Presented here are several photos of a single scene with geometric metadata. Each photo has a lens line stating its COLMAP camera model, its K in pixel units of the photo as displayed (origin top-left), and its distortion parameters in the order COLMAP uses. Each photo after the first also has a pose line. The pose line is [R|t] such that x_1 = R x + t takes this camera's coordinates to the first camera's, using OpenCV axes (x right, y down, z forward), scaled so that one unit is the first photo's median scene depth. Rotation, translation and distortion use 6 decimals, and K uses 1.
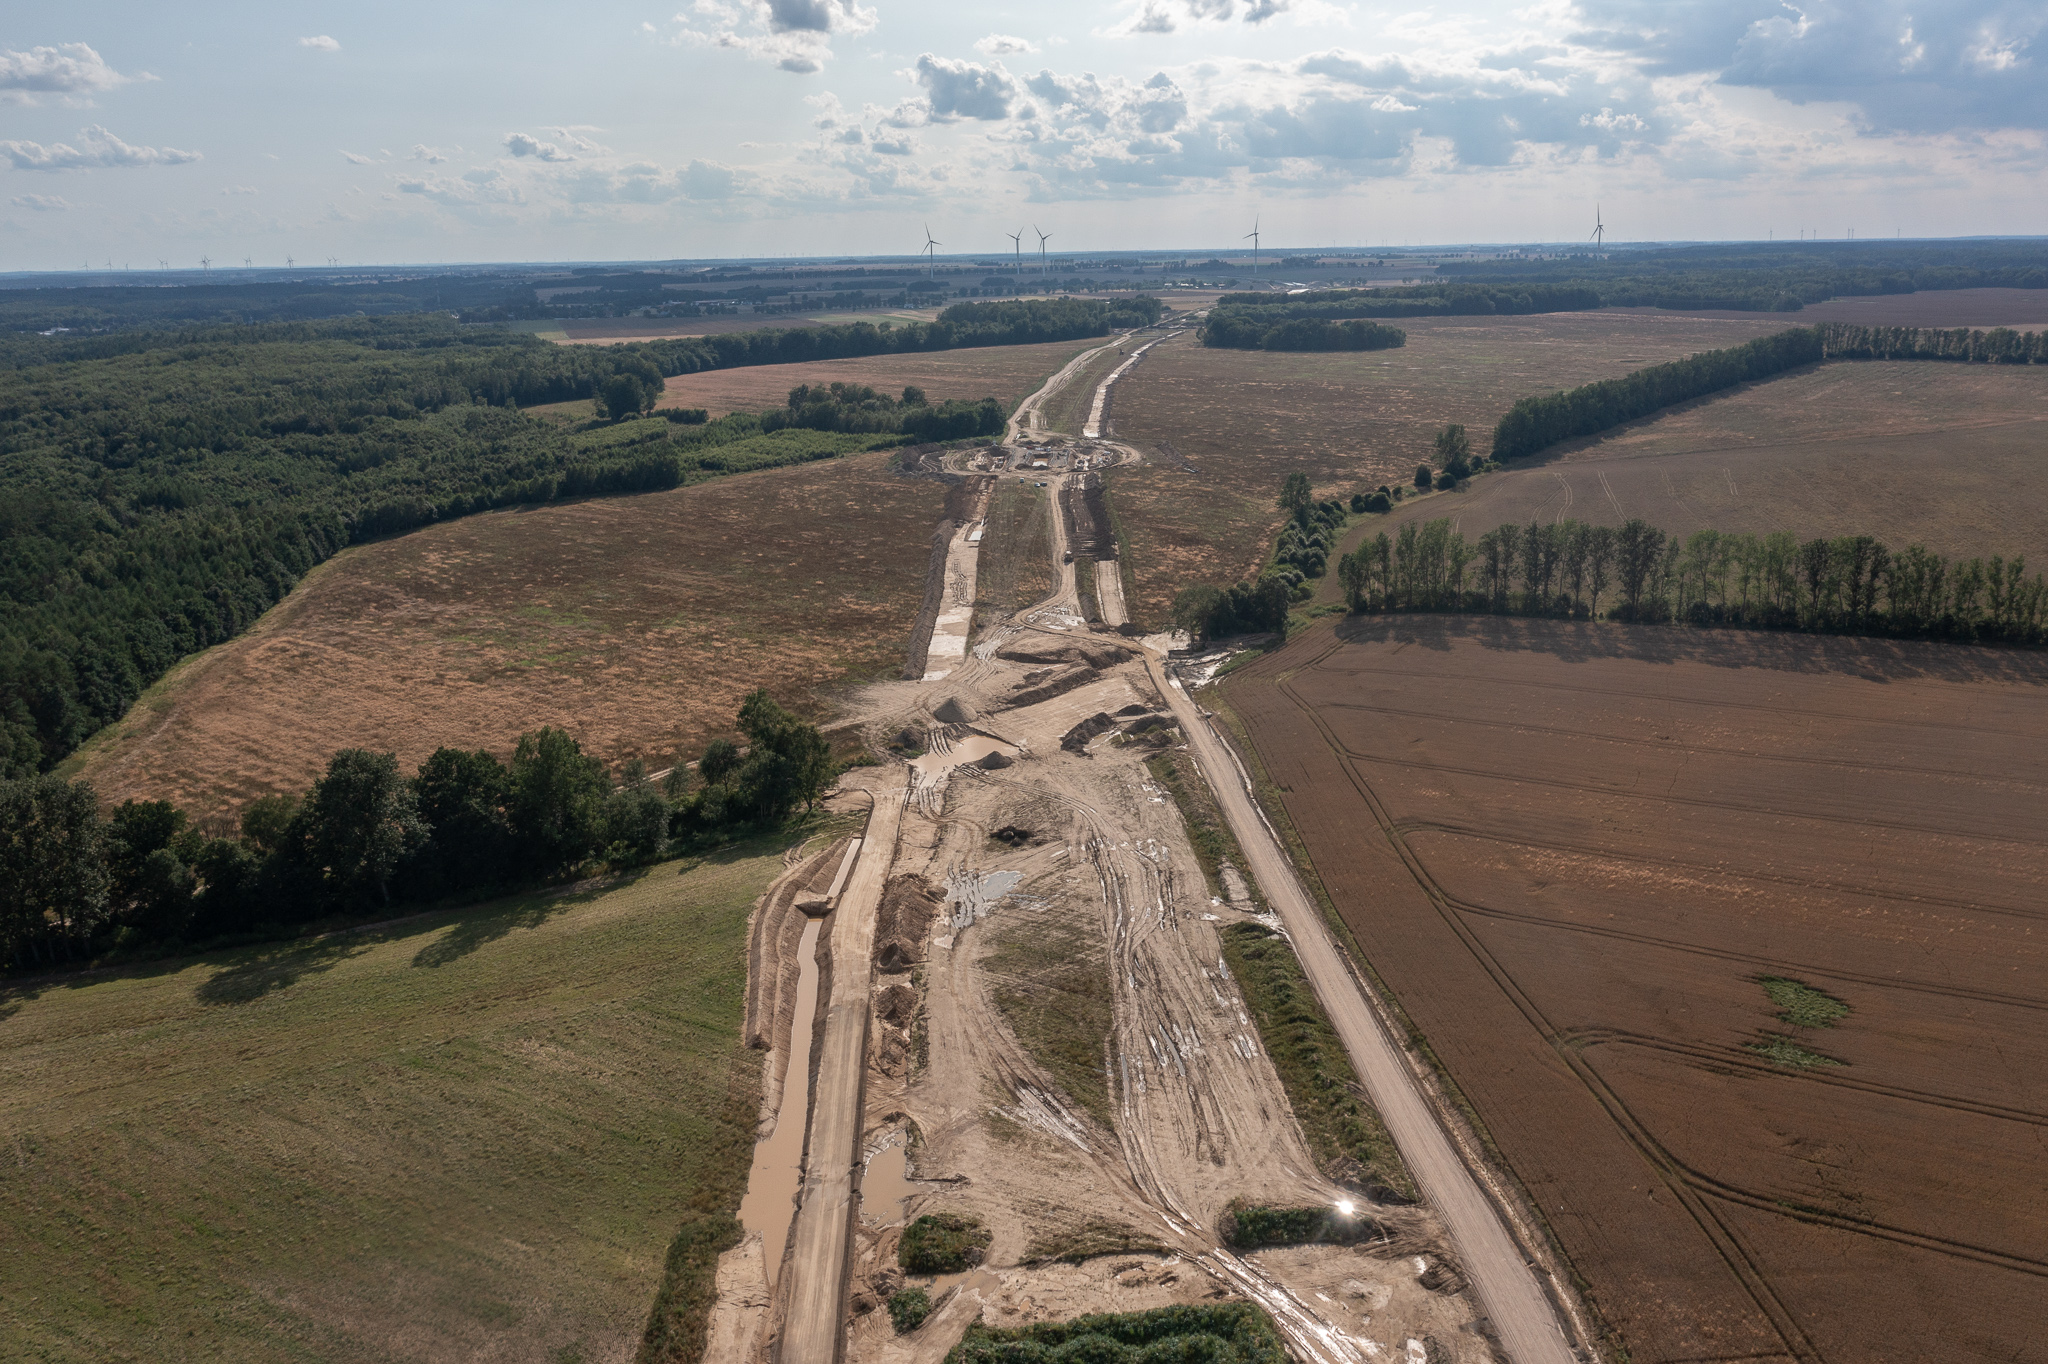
lens RADIAL K [[1625.5, 0, 1024.0], [0, 1625.5, 682.0], [0, 0, 1]] dist [-0.005036, 0.003060]
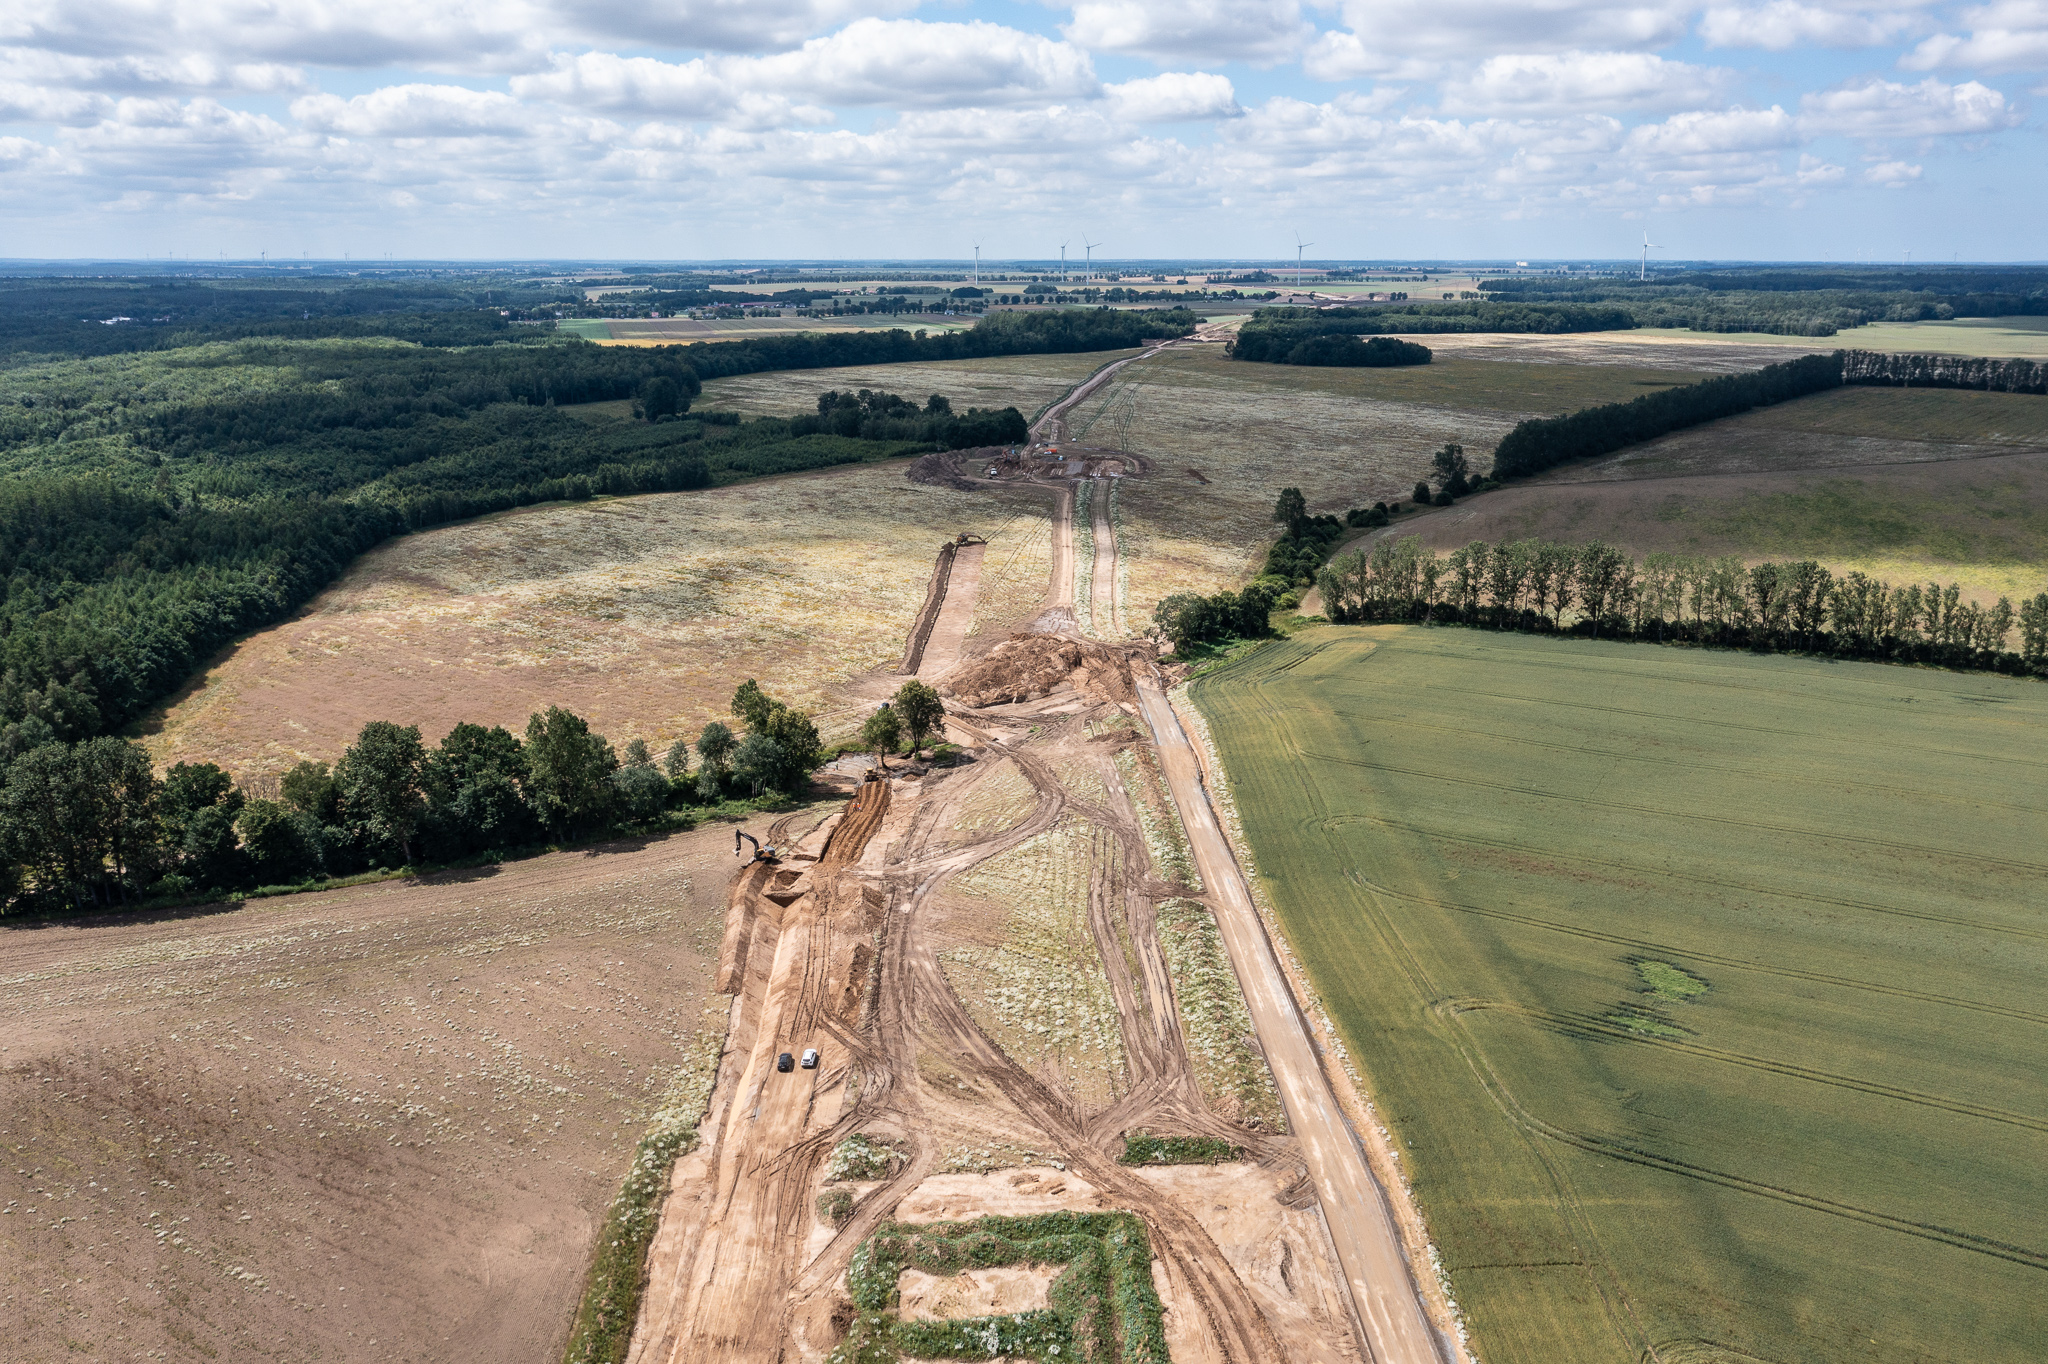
lens RADIAL K [[1625.5, 0, 1024.0], [0, 1625.5, 682.0], [0, 0, 1]] dist [-0.005036, 0.003060]
pose [[0.999398, 0.025112, -0.023945, 0.016716], [-0.025193, 0.999678, -0.003104, 0.002292], [0.023859, 0.003705, 0.999708, -0.032061]]
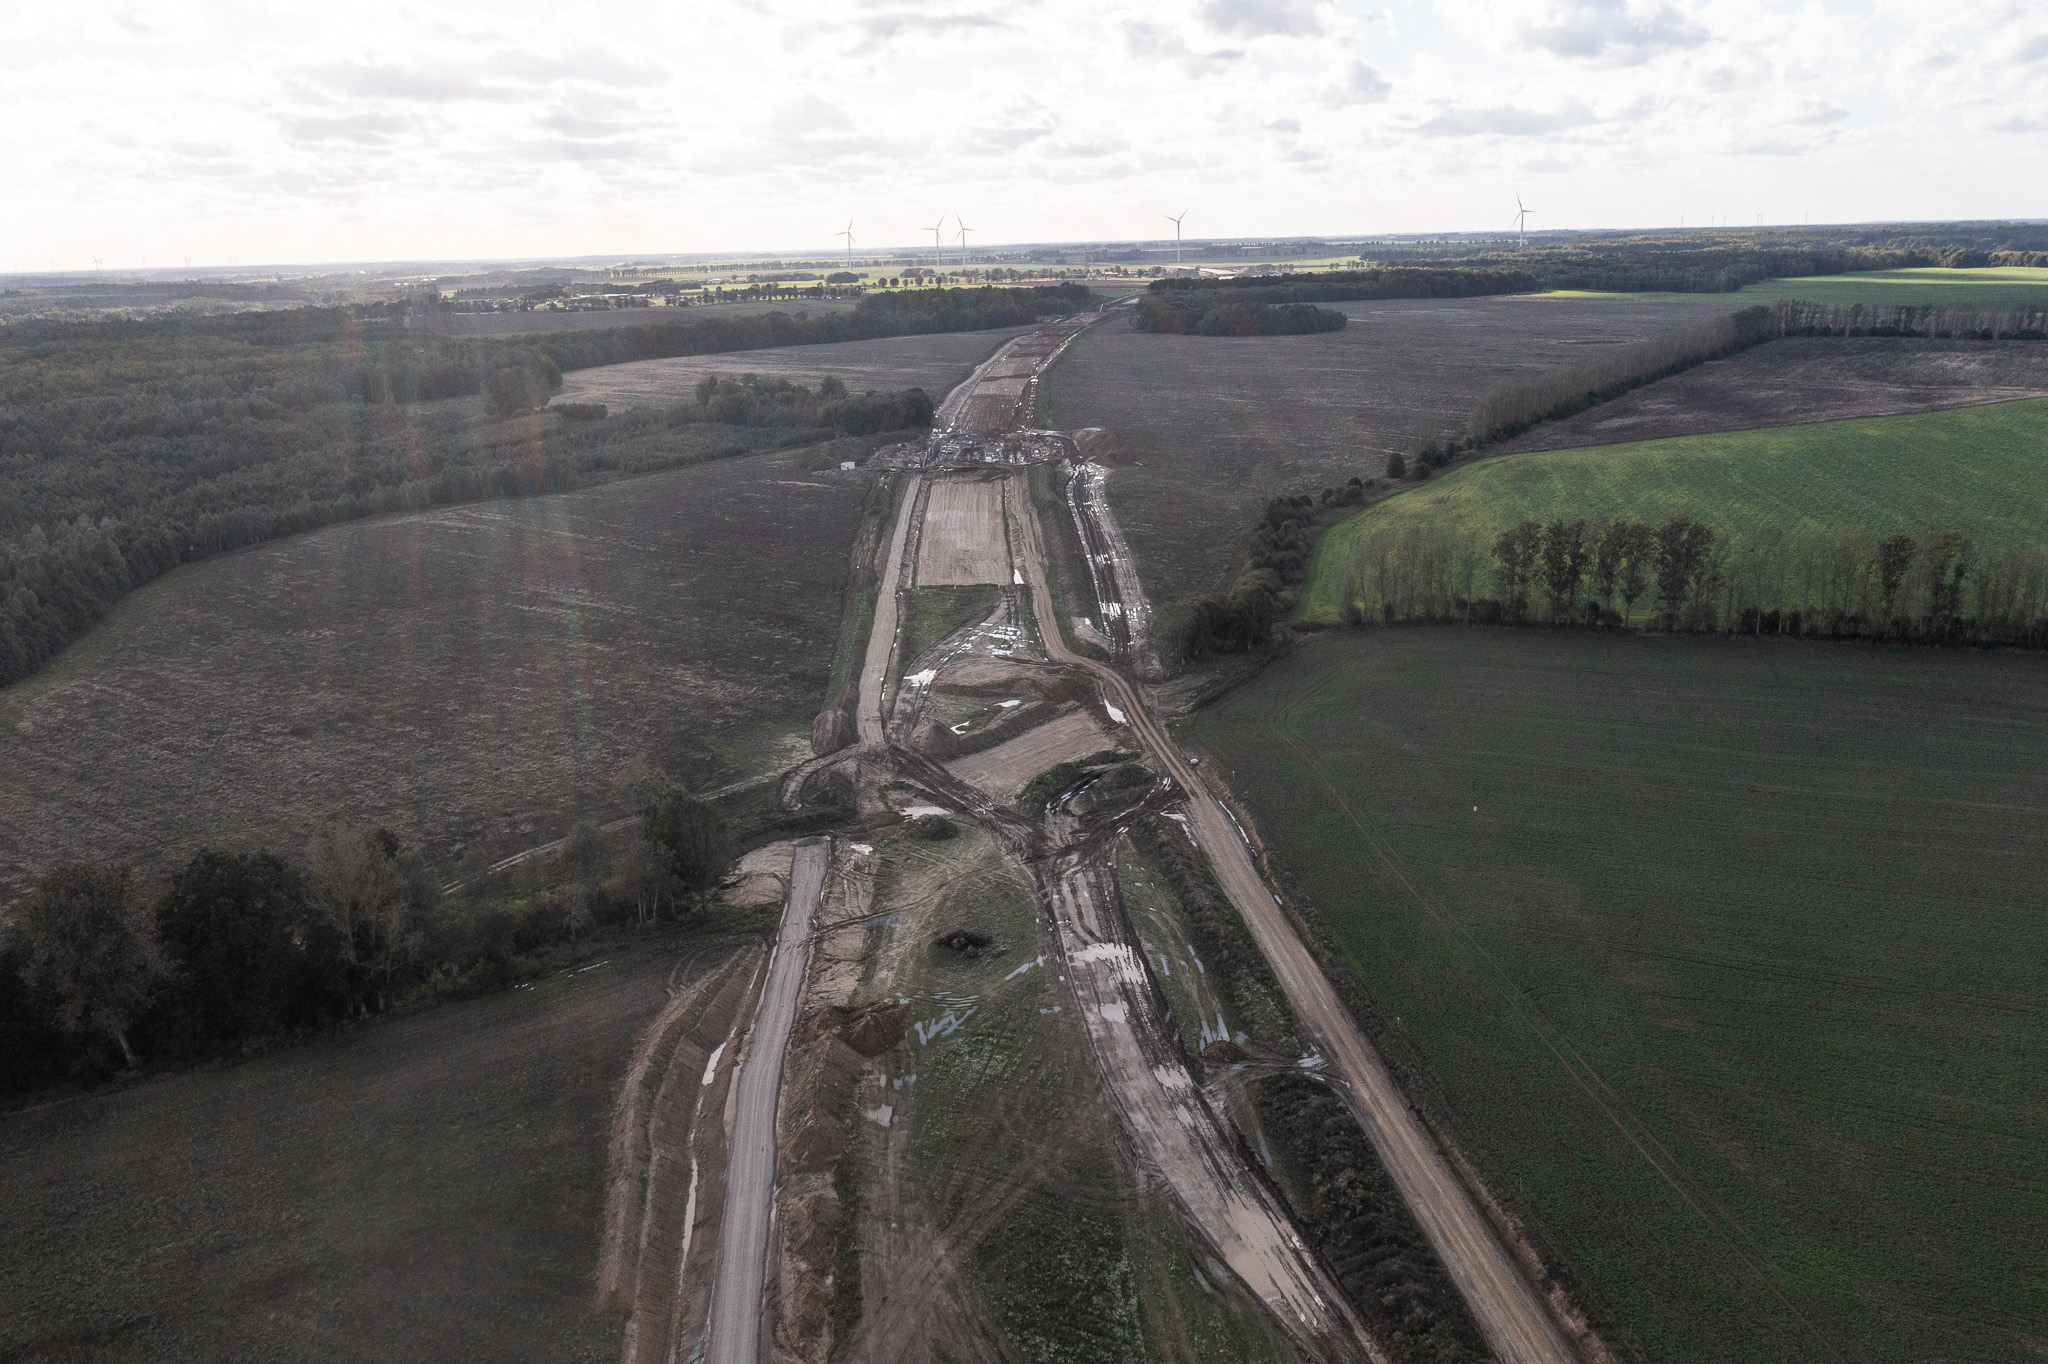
lens RADIAL K [[1625.5, 0, 1024.0], [0, 1625.5, 682.0], [0, 0, 1]] dist [-0.005036, 0.003060]
pose [[0.998806, -0.020584, 0.044305, -0.003919], [0.020407, 0.999782, 0.004448, -0.011564], [-0.044387, -0.003539, 0.999008, 0.081662]]
